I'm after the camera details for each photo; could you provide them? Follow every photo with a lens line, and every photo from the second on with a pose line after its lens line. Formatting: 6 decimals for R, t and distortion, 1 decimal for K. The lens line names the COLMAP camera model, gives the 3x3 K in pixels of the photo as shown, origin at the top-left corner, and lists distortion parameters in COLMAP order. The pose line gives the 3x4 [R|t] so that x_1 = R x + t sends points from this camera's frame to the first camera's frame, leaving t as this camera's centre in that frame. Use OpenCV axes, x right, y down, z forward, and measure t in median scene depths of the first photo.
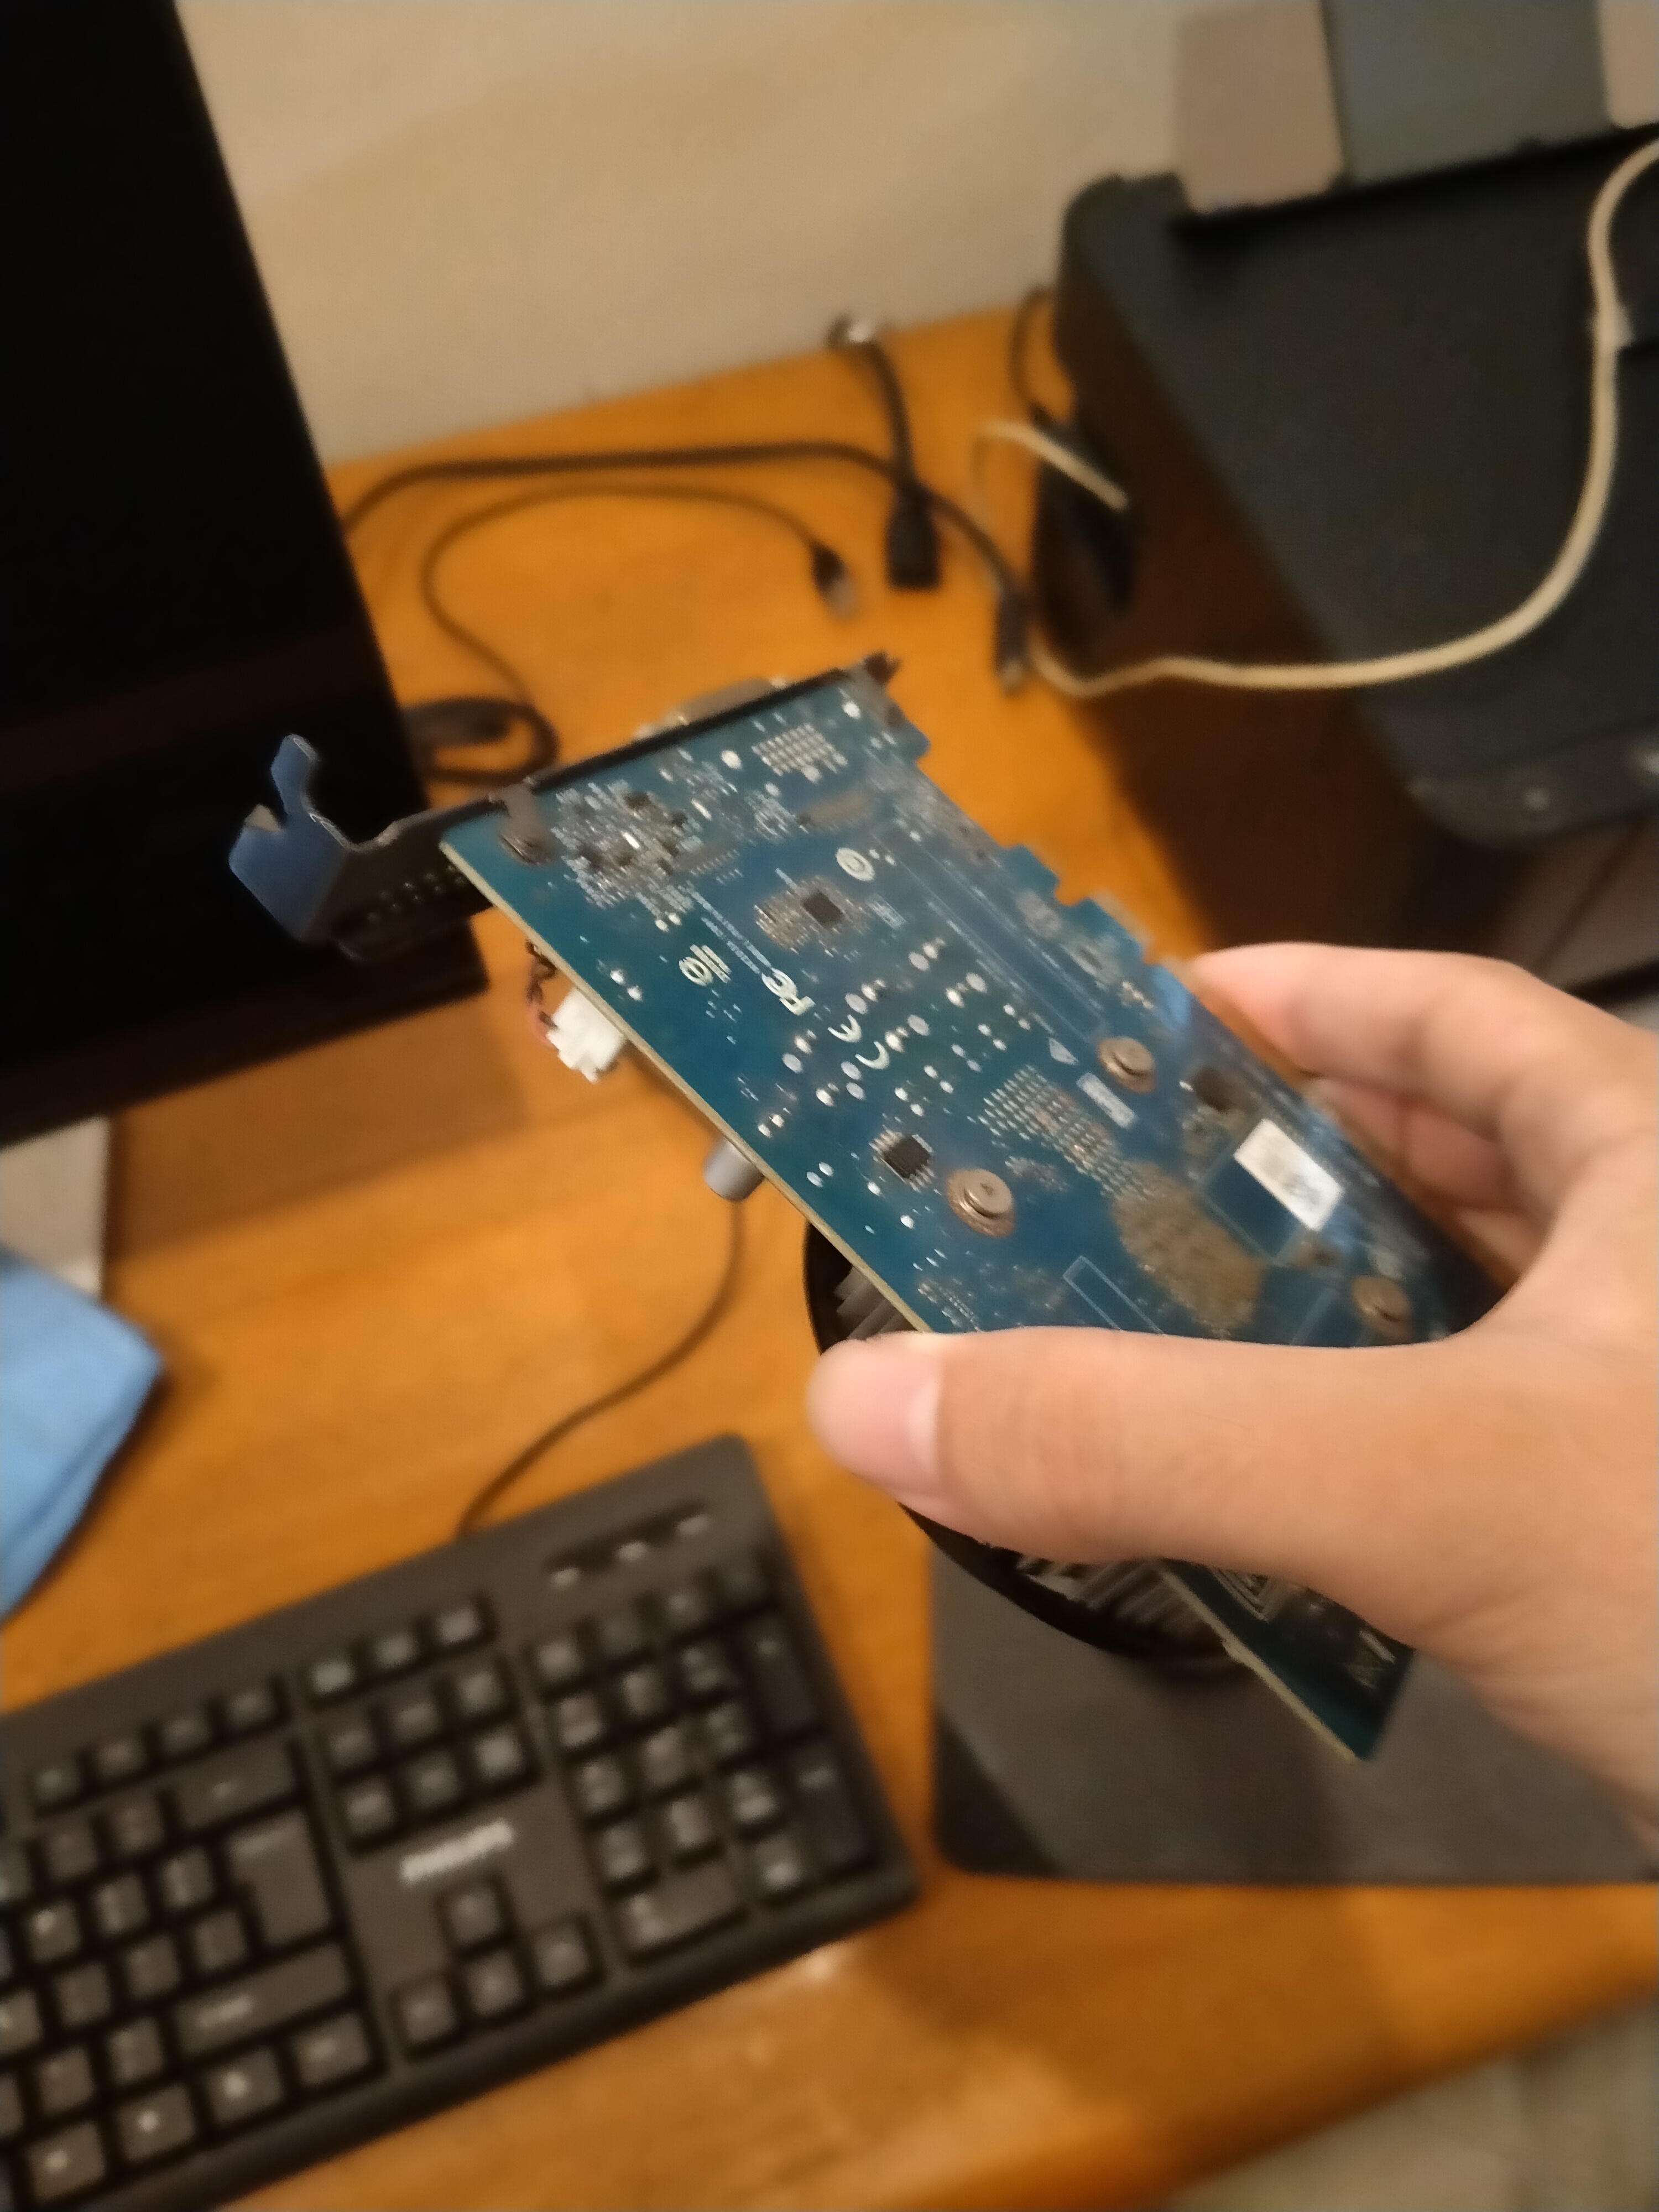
lens RADIAL K [[1900.4, 0, 847.7], [0, 1900.4, 1103.2], [0, 0, 1]] dist [0.015676, -0.086236]
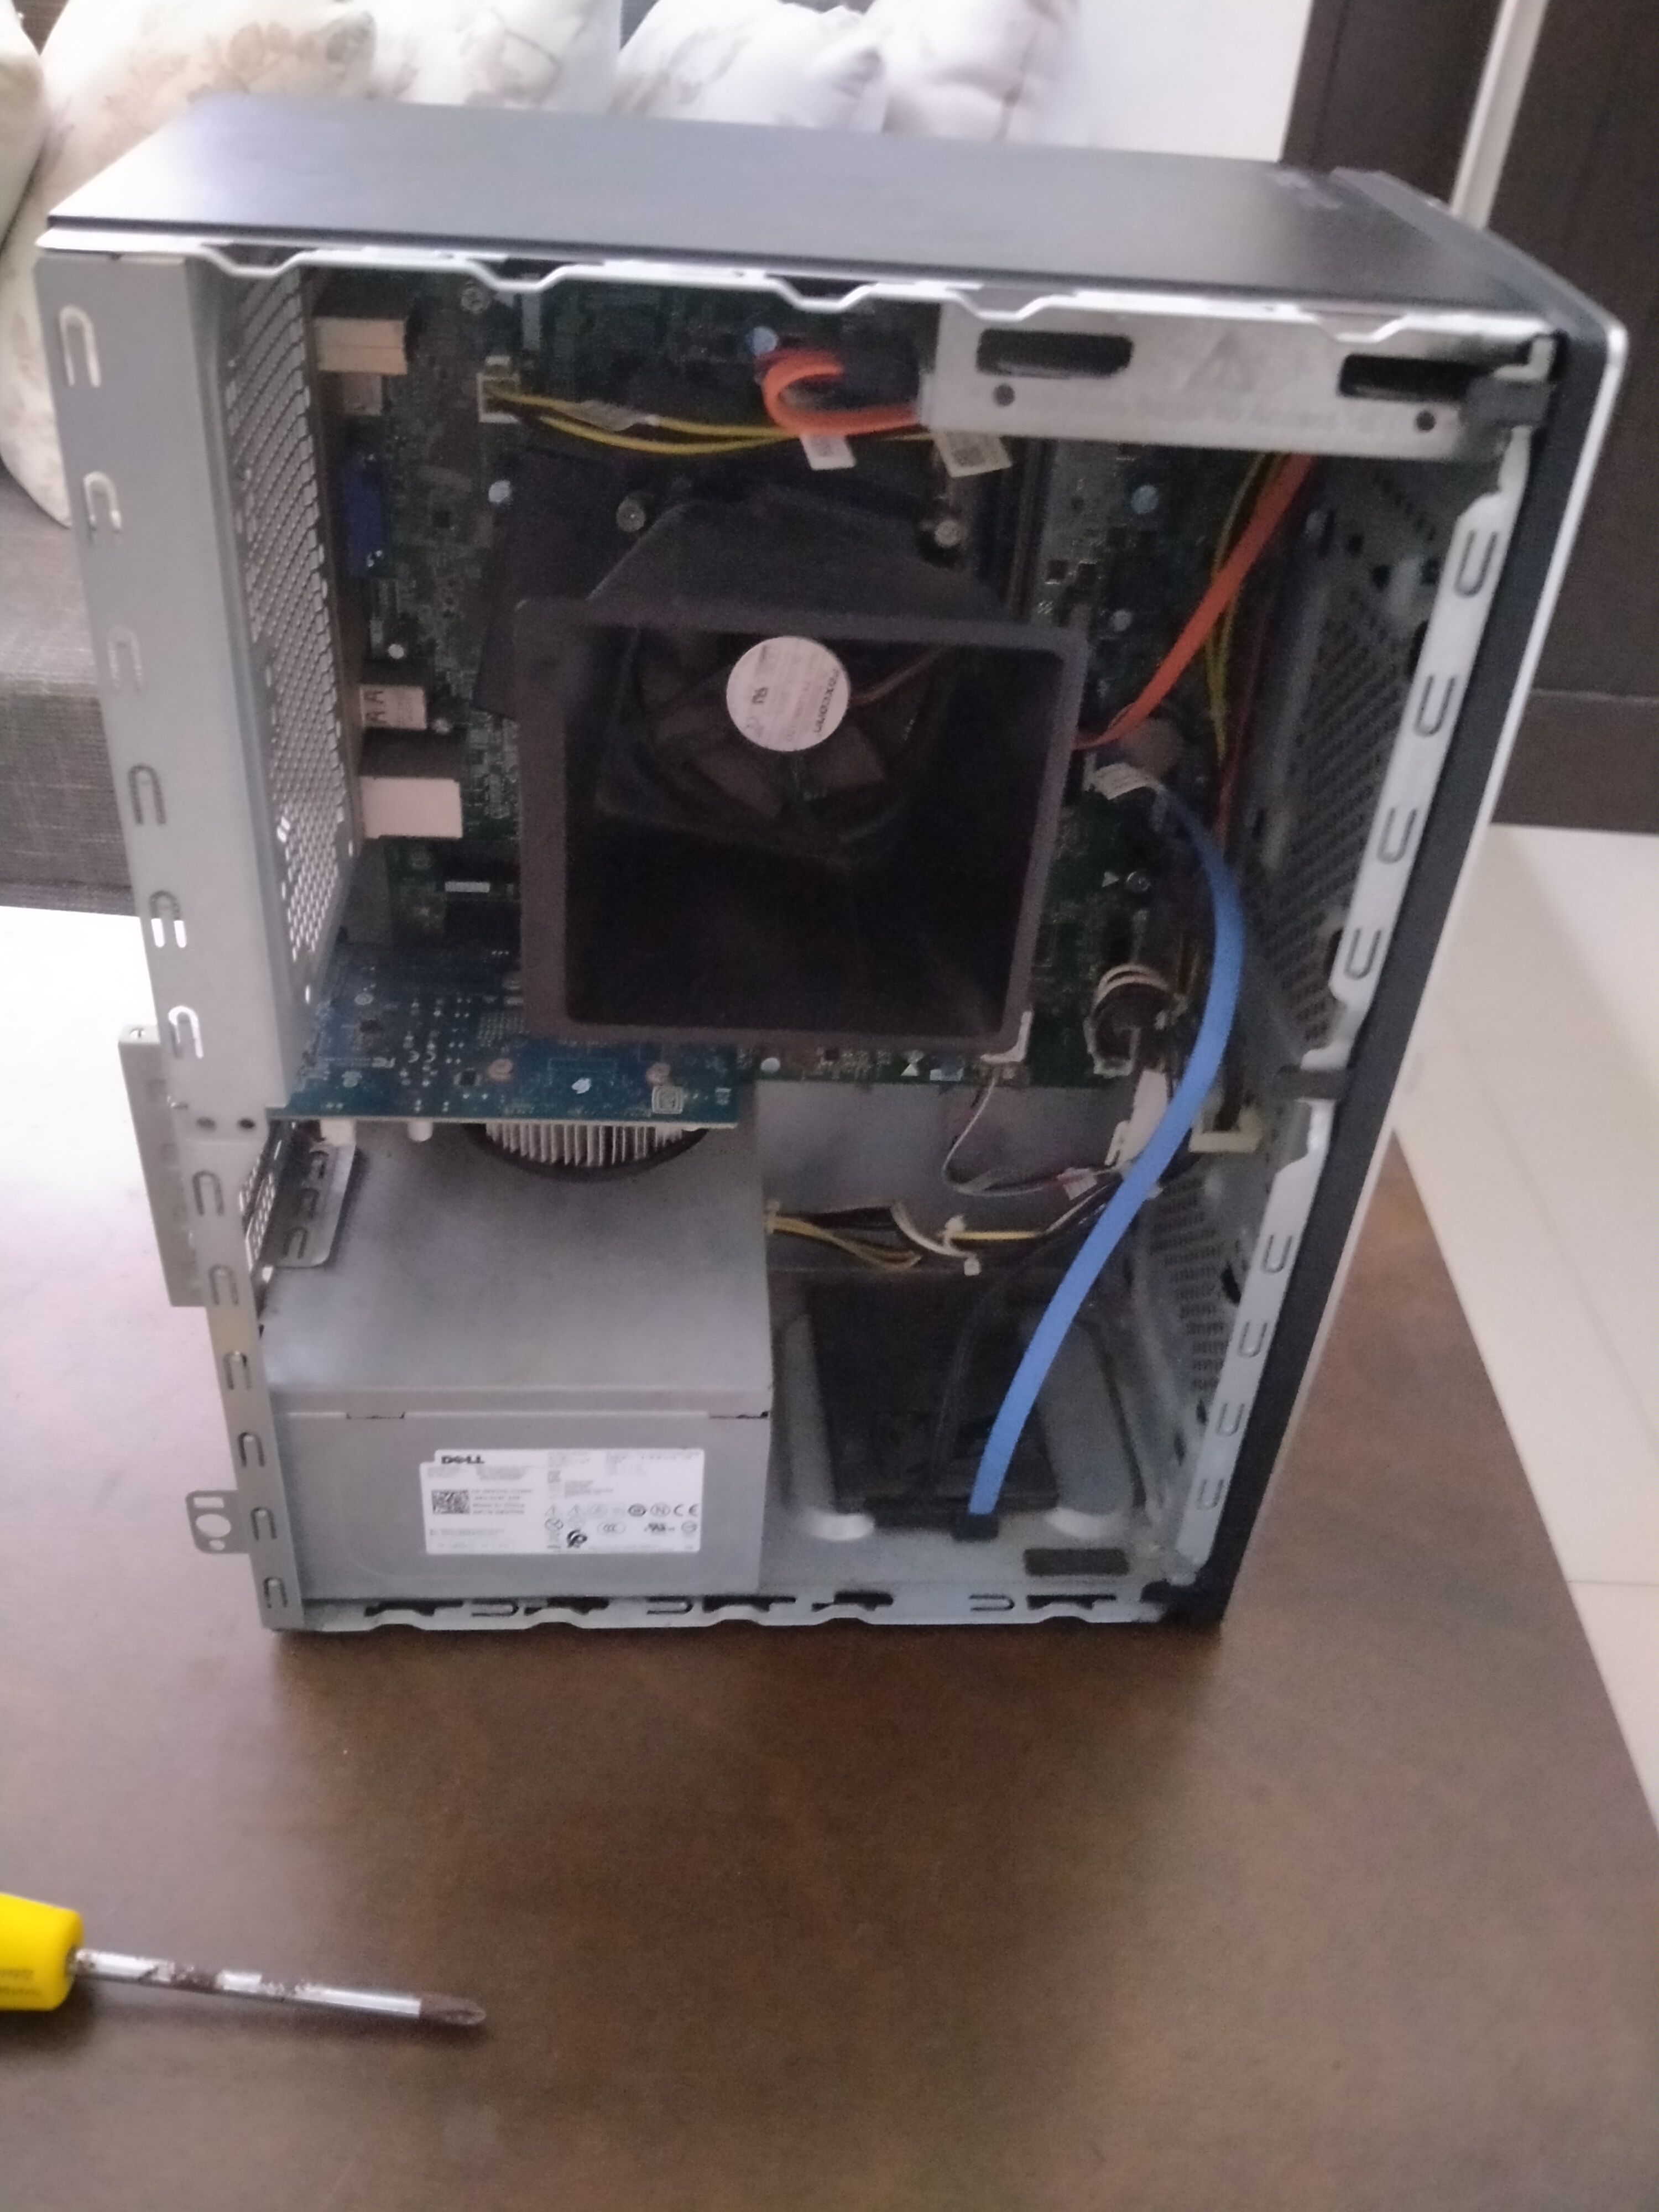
lens RADIAL K [[1900.4, 0, 830.7], [0, 1900.4, 1099.4], [0, 0, 1]] dist [0.015676, -0.086236]
pose [[0.711664, -0.688959, 0.137367, 0.014916], [0.675257, 0.724786, 0.136795, 0.051135], [-0.193808, -0.004595, 0.981029, -2.684284]]
